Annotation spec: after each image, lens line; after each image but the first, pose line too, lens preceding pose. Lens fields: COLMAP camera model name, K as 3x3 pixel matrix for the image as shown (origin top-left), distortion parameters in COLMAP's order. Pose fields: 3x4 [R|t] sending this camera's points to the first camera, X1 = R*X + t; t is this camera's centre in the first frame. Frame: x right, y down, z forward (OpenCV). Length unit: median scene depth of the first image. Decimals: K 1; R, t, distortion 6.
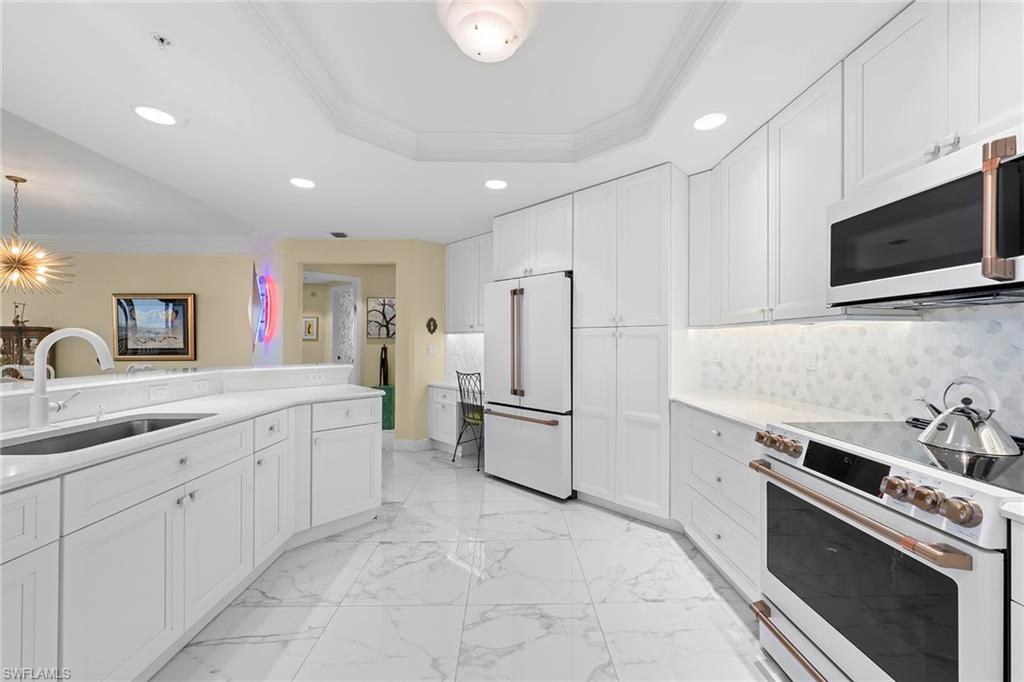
lens RADIAL K [[406.3, 0, 509.7], [0, 406.3, 343.6], [0, 0, 1]] dist [0.000619, 0.000147]
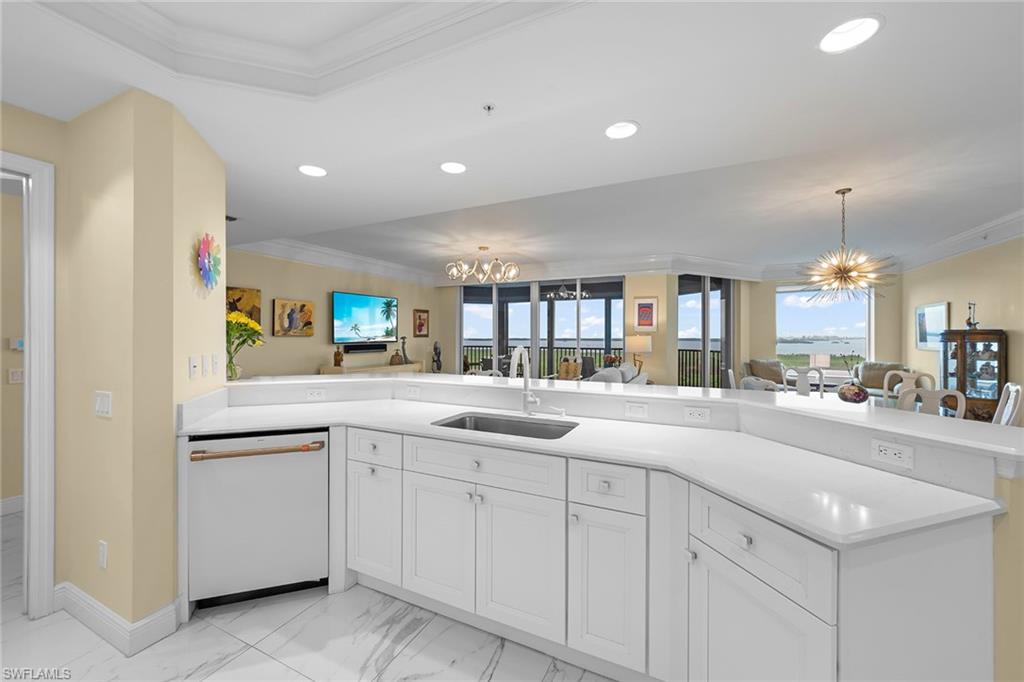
lens RADIAL K [[403.1, 0, 512.2], [0, 403.1, 335.4], [0, 0, 1]] dist [0.000901, 0.000075]
pose [[-0.448641, -0.005911, -0.893693, 0.096576], [-0.002434, 0.999983, -0.005392, -0.038452], [0.893709, -0.000244, -0.448647, 0.898409]]
